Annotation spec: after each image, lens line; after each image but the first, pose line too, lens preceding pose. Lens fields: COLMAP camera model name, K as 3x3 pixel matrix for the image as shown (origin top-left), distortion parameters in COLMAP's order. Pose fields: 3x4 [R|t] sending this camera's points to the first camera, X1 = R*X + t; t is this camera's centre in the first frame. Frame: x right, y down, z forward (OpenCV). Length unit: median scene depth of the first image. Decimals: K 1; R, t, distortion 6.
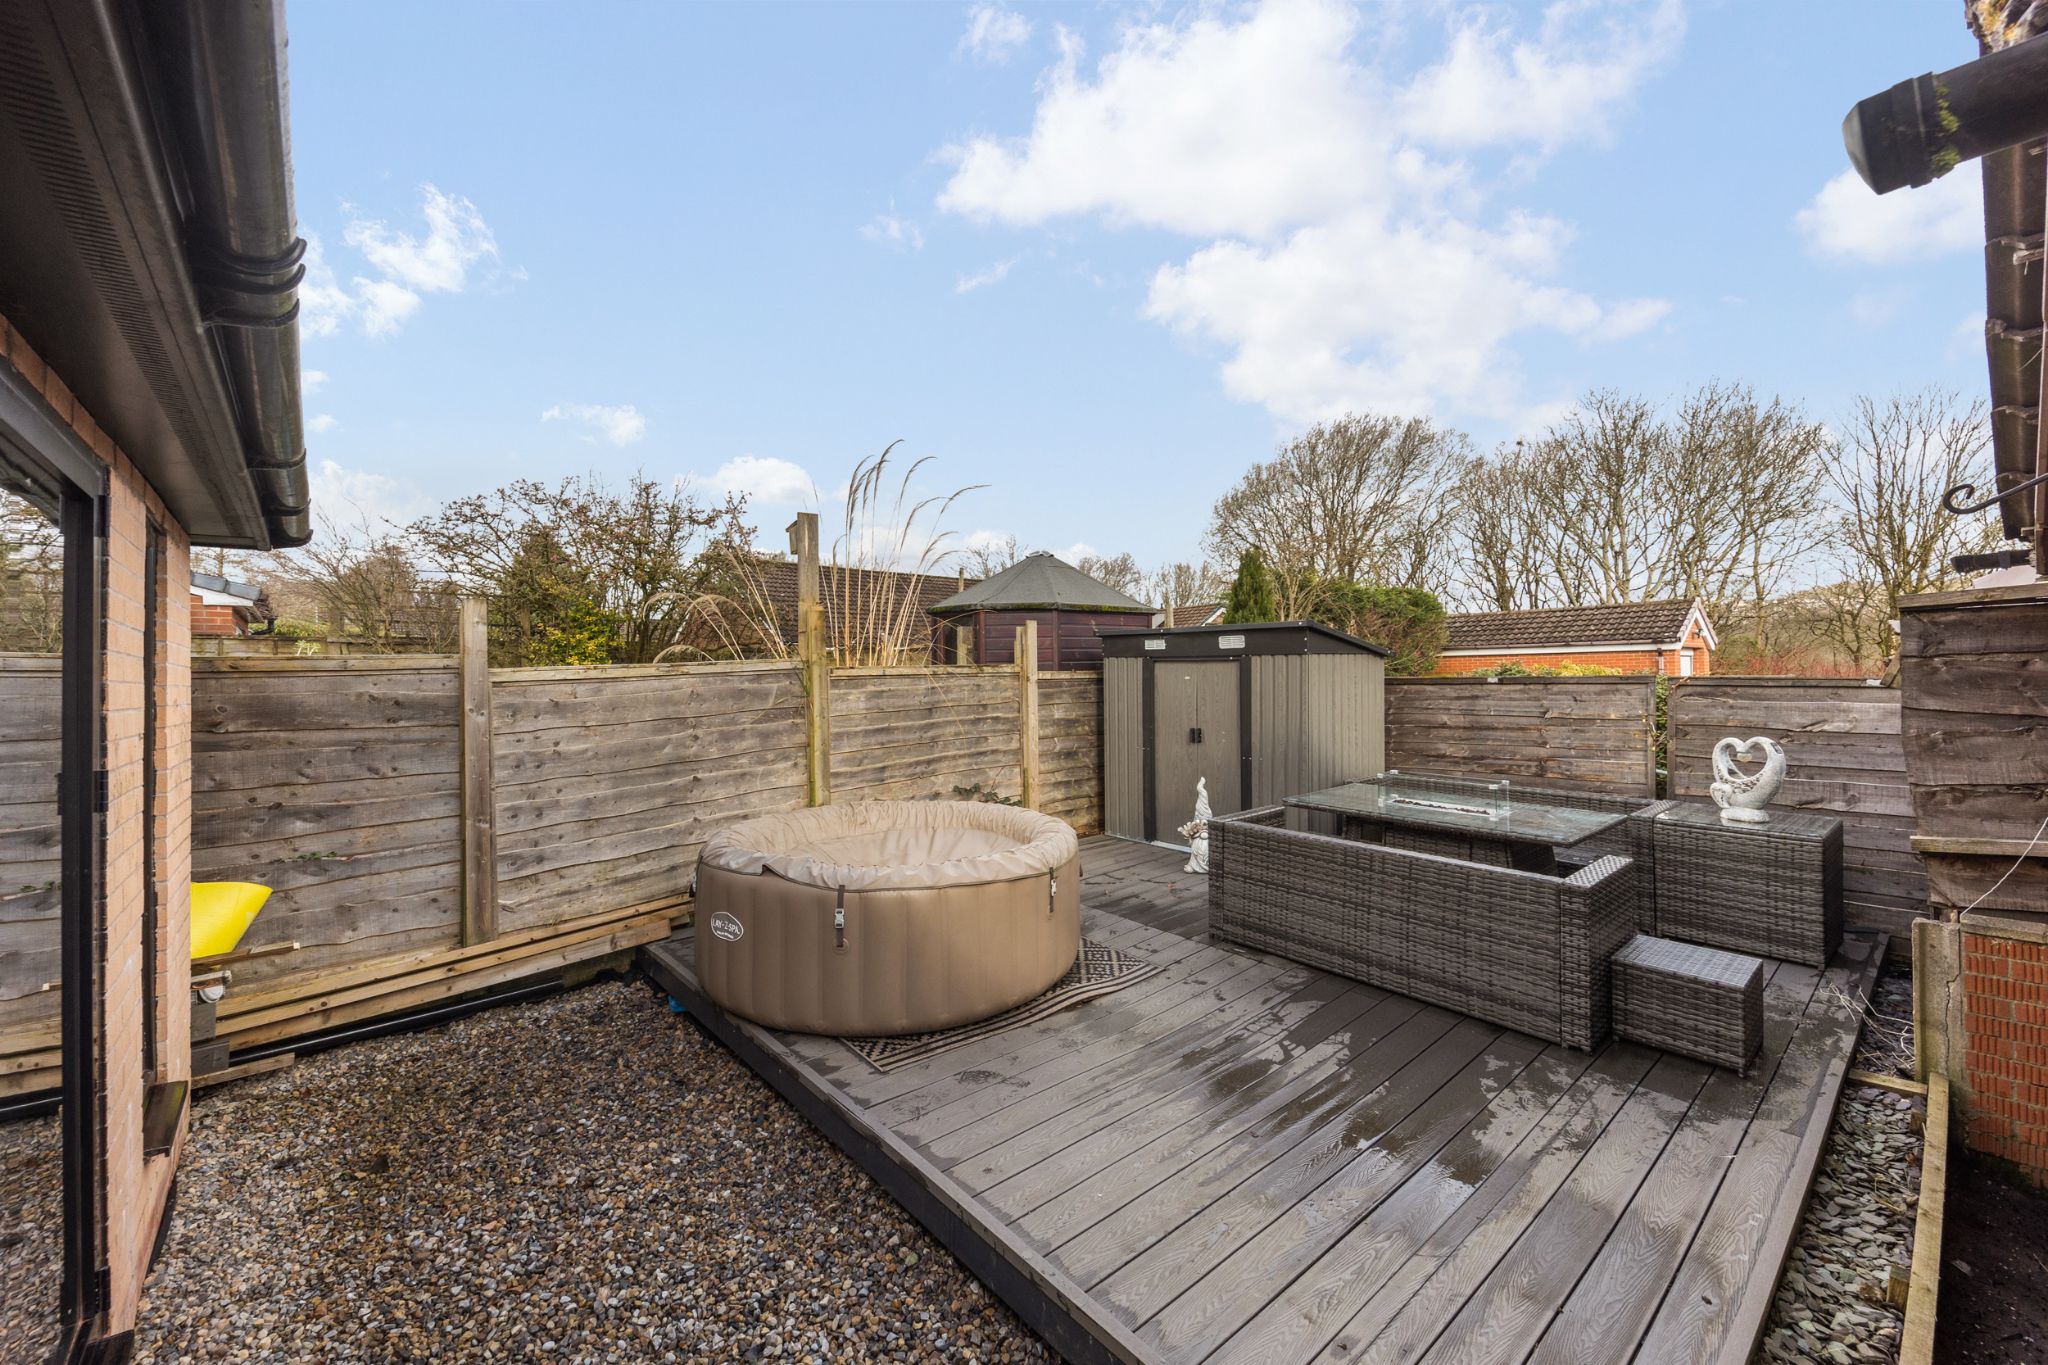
lens RADIAL K [[794.8, 0, 1023.1], [0, 794.8, 675.2], [0, 0, 1]] dist [0.000818, -0.000040]
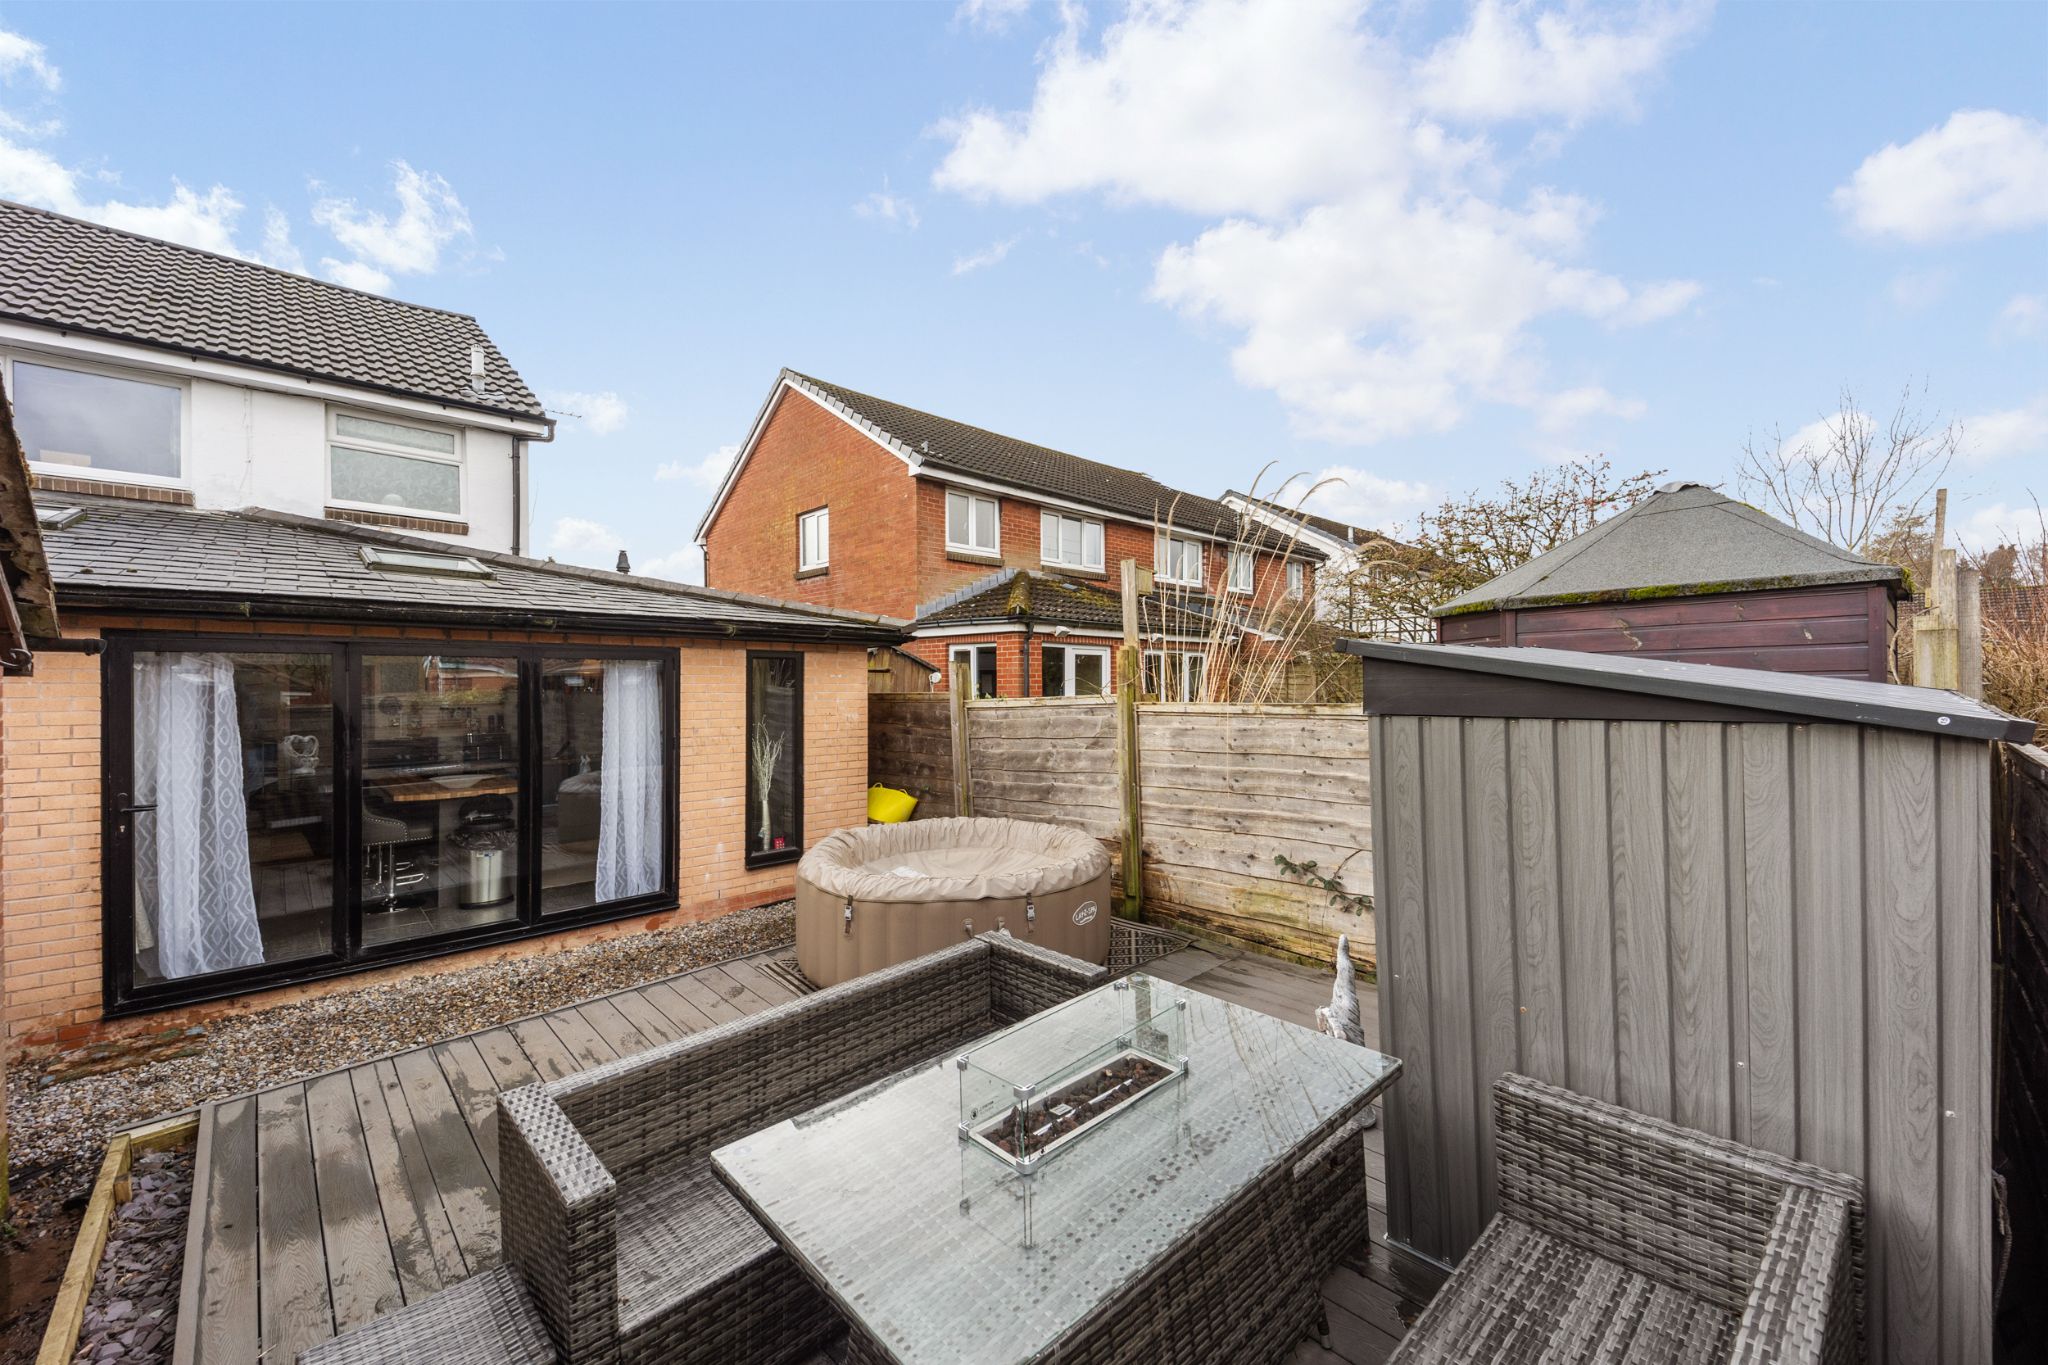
lens RADIAL K [[794.8, 0, 1023.2], [0, 794.8, 673.6], [0, 0, 1]] dist [0.000818, -0.000040]
pose [[0.037097, 0.001087, -0.999311, 0.769496], [0.003647, 0.999993, 0.001223, -0.048498], [0.999305, -0.003690, 0.037093, 0.781235]]
